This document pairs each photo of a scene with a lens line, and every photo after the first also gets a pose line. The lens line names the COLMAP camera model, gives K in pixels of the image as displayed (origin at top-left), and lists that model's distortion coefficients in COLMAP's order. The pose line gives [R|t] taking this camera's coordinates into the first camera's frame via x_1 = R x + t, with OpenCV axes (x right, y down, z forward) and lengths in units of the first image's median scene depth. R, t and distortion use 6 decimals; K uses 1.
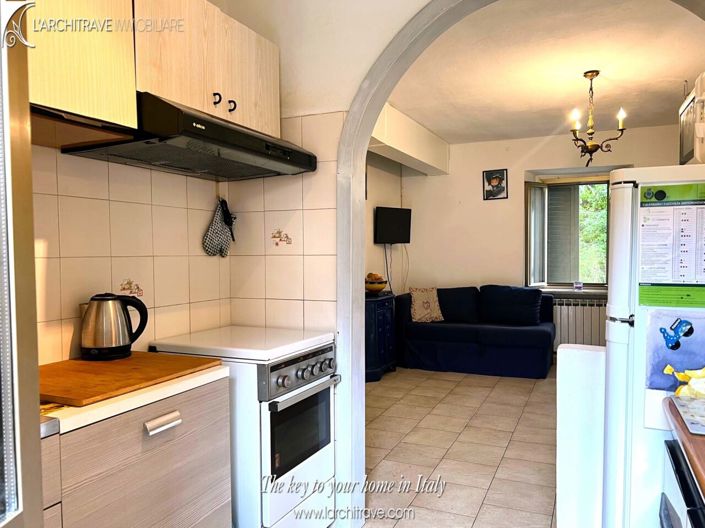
lens RADIAL K [[539.6, 0, 343.3], [0, 539.6, 266.3], [0, 0, 1]] dist [0.045841, -0.005881]
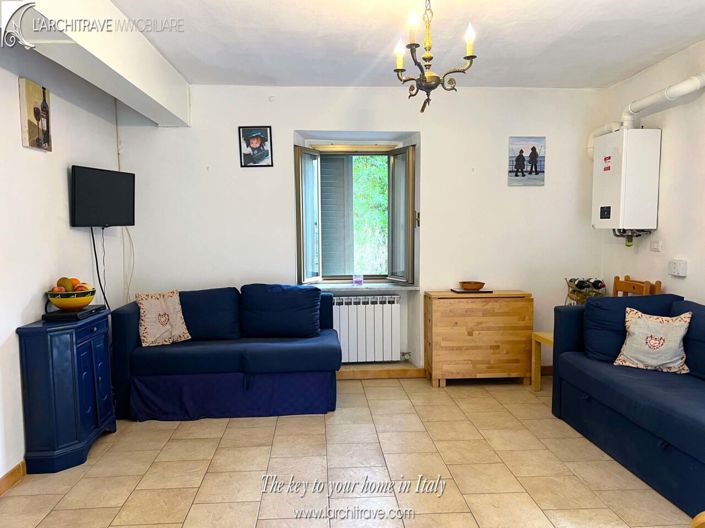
lens RADIAL K [[539.6, 0, 343.3], [0, 539.6, 266.3], [0, 0, 1]] dist [0.045841, -0.005881]
pose [[0.885963, -0.033675, 0.462532, 0.041820], [0.014548, 0.998887, 0.044858, -0.020492], [-0.463528, -0.033014, 0.885467, 0.302896]]
